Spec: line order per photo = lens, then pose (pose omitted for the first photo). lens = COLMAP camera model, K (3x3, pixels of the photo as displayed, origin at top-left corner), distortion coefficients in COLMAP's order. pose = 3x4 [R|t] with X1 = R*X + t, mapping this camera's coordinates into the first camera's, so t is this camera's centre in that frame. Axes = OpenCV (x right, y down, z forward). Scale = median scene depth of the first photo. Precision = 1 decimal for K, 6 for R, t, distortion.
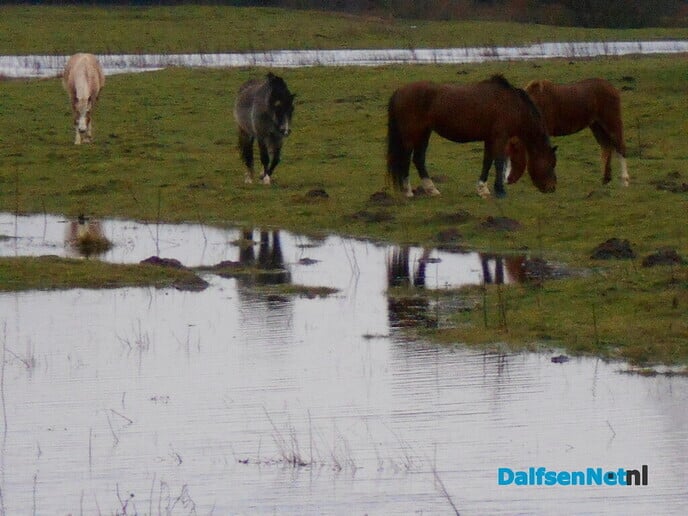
lens RADIAL K [[506.3, 0, 345.6], [0, 506.3, 257.7], [0, 0, 1]] dist [0.030303, 0.005300]
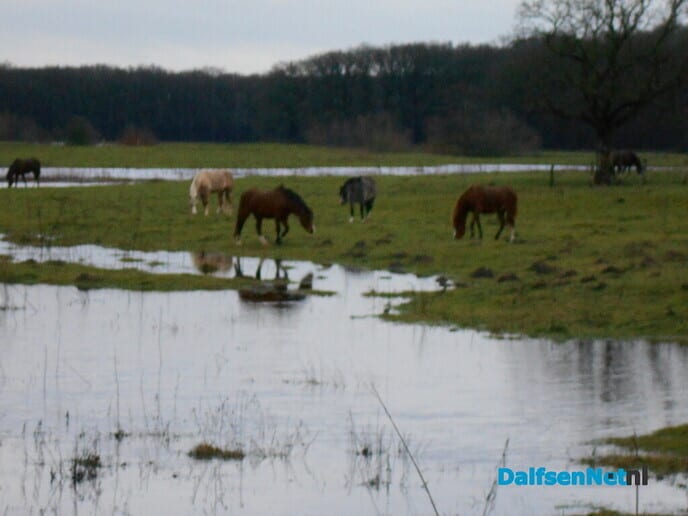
lens RADIAL K [[506.3, 0, 343.6], [0, 506.3, 257.6], [0, 0, 1]] dist [0.030303, 0.005300]
pose [[0.999636, 0.011717, -0.024284, 0.051616], [-0.014115, 0.994781, -0.101052, 0.122403], [0.022973, 0.101358, 0.994585, -0.876353]]
